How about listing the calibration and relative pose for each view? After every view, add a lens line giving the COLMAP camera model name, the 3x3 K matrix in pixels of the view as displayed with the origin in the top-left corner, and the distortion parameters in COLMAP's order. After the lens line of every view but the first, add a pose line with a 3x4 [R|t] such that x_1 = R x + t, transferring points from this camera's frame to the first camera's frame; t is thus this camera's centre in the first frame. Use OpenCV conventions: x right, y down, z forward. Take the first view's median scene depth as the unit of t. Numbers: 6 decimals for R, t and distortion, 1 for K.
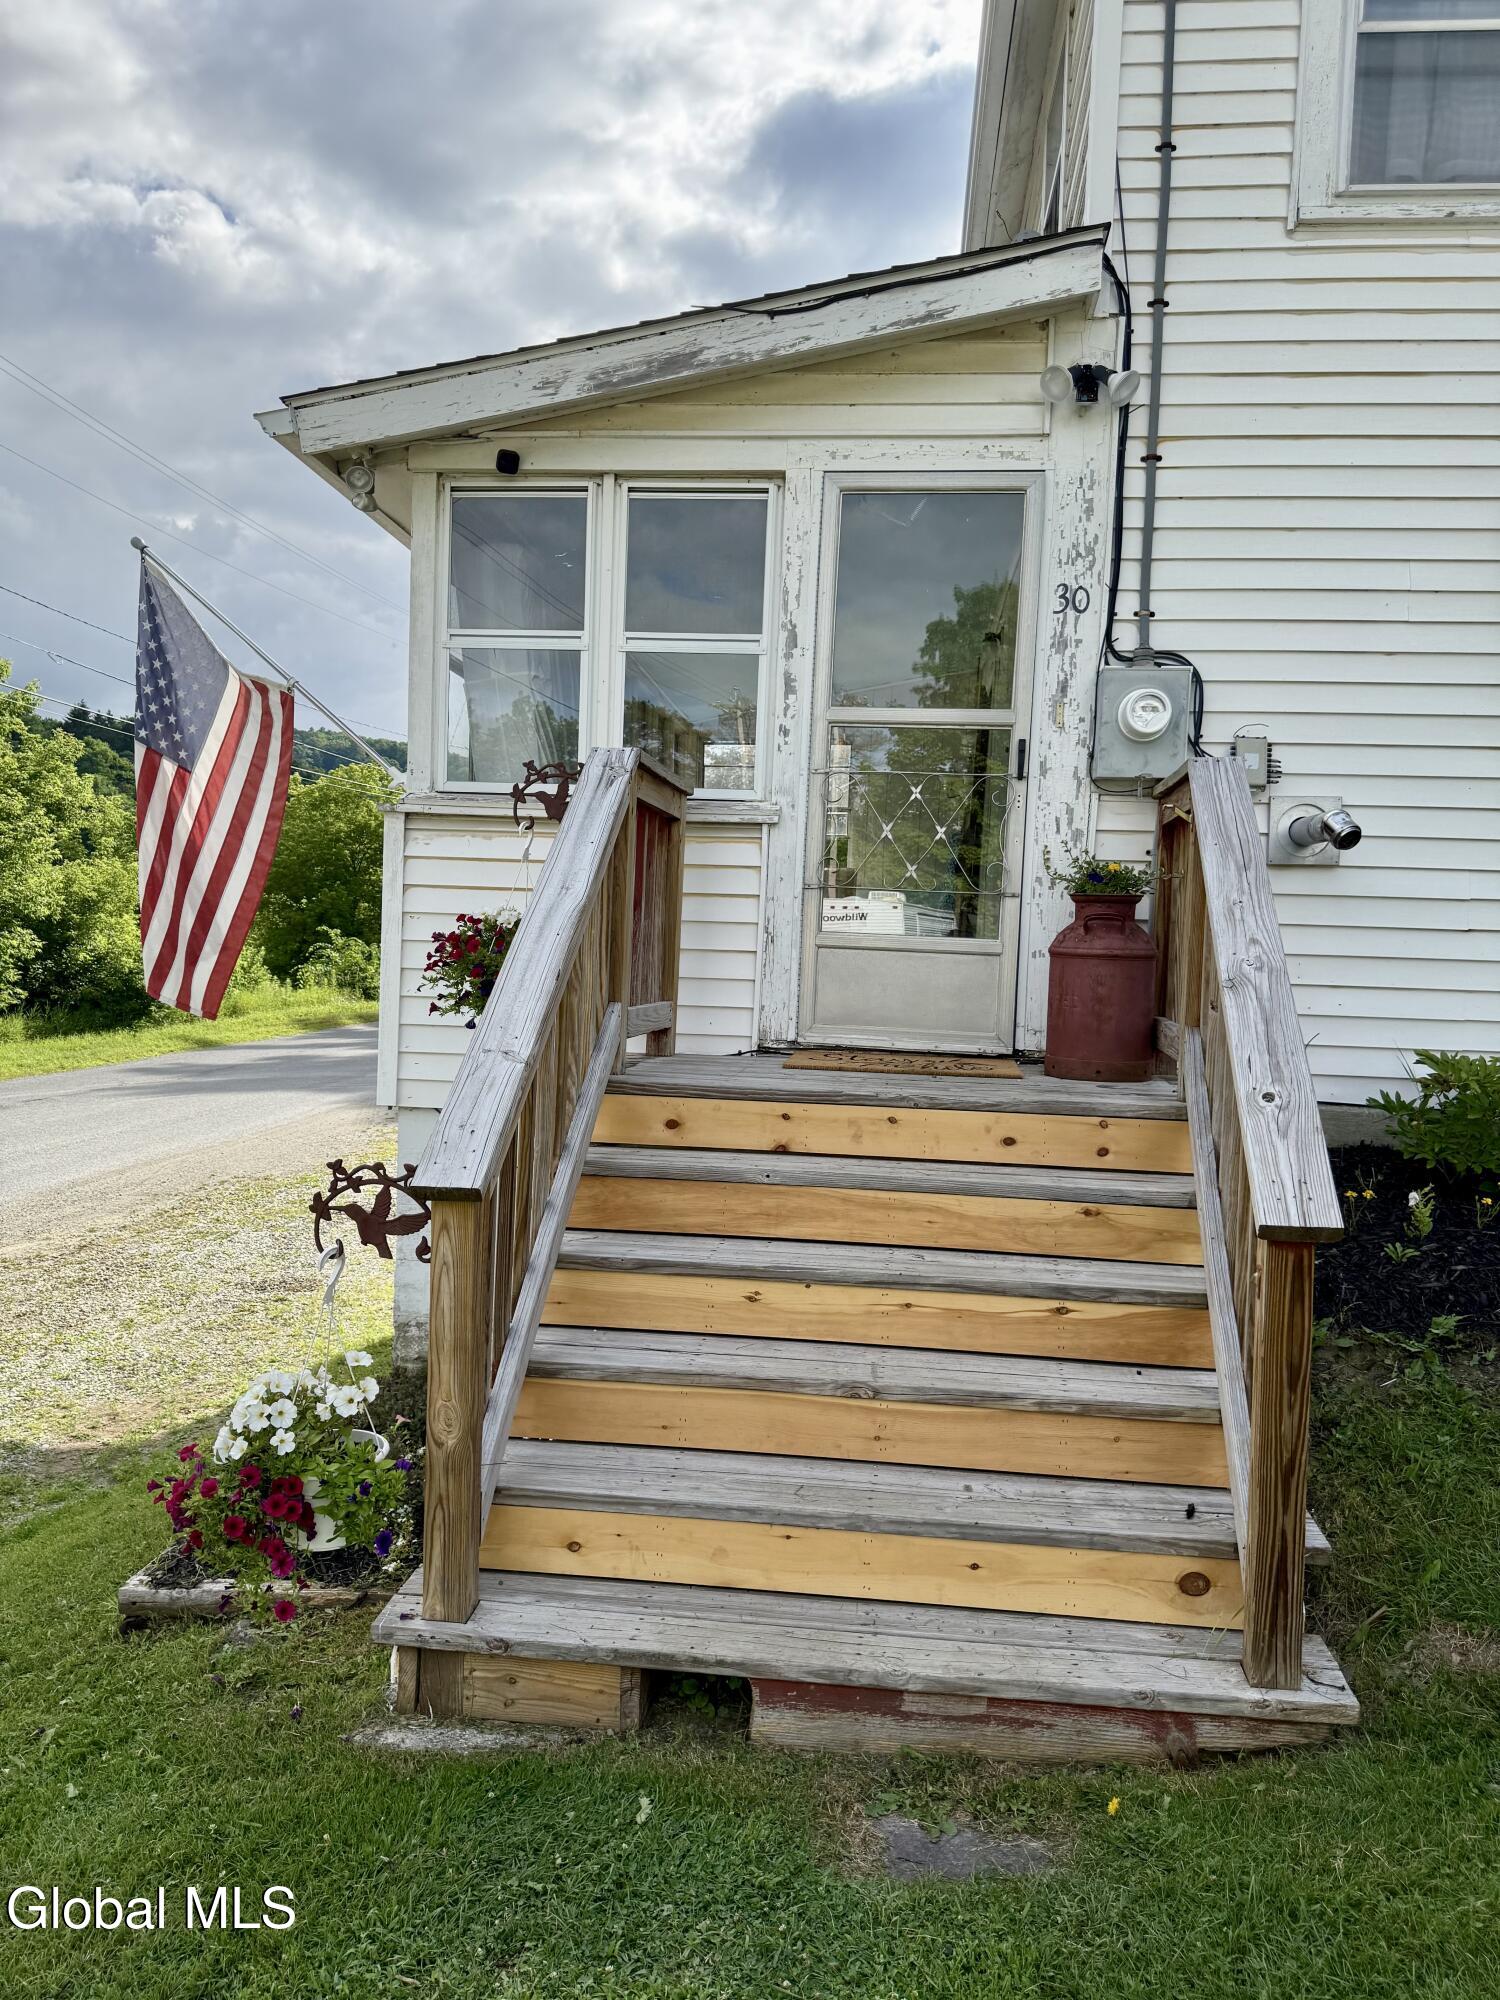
lens RADIAL K [[1428.5, 0, 751.9], [0, 1428.5, 1012.0], [0, 0, 1]] dist [0.058855, -0.069645]
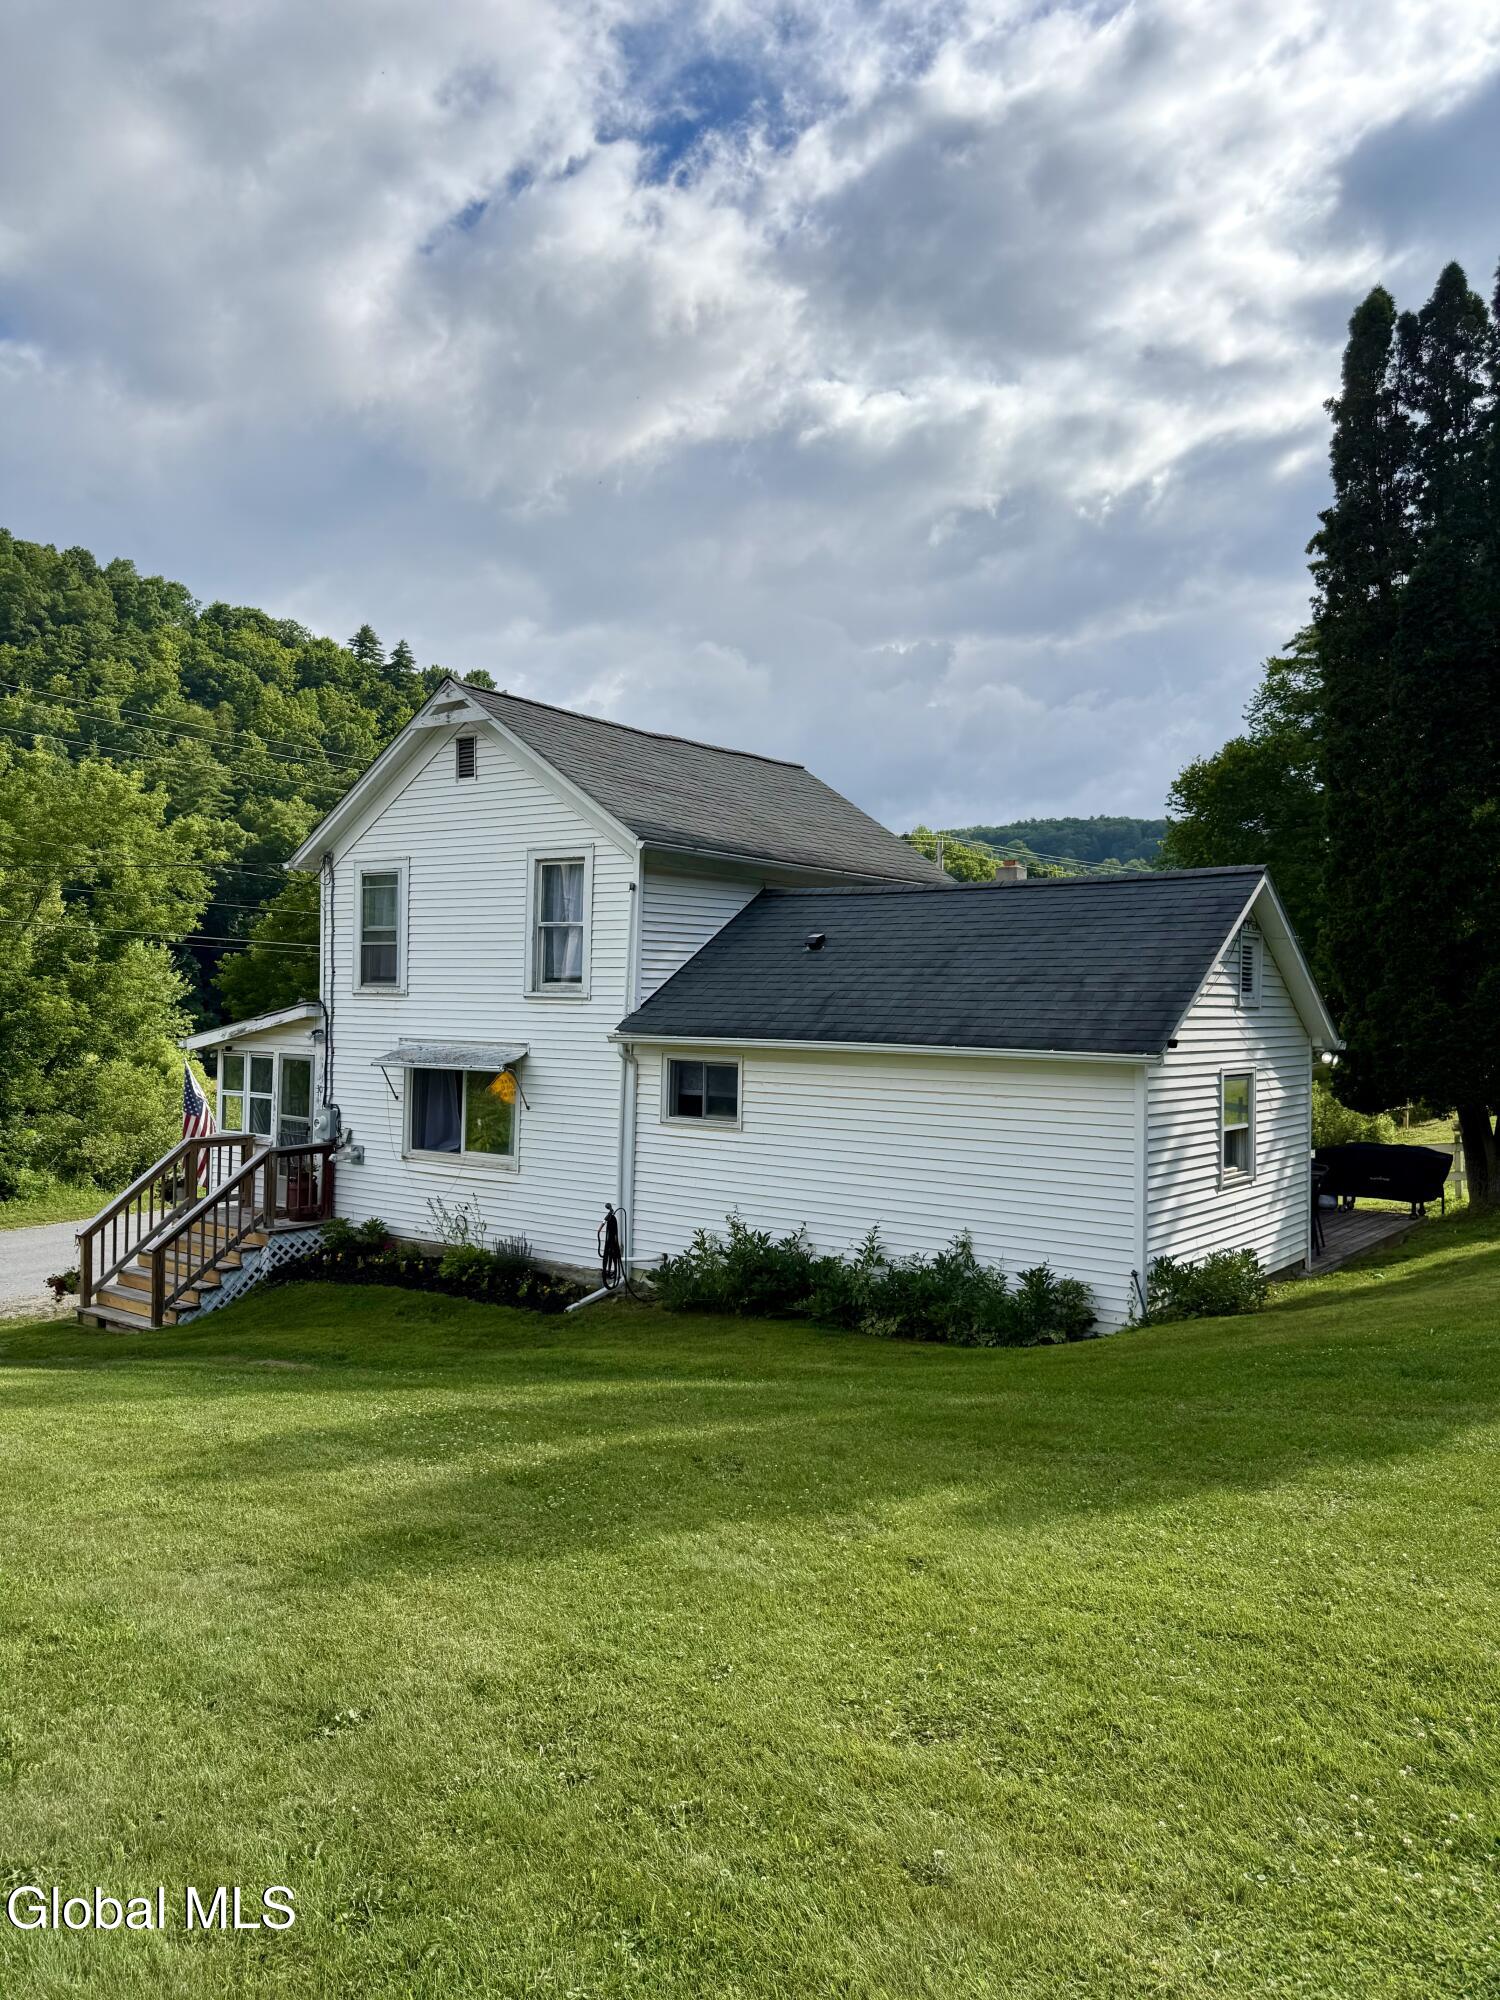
lens RADIAL K [[1428.5, 0, 763.0], [0, 1428.5, 1010.5], [0, 0, 1]] dist [0.058855, -0.069645]
pose [[0.864200, -0.020185, -0.502743, 3.143819], [0.015069, 0.999785, -0.014238, -0.424985], [0.502922, 0.004728, 0.864319, -1.681847]]
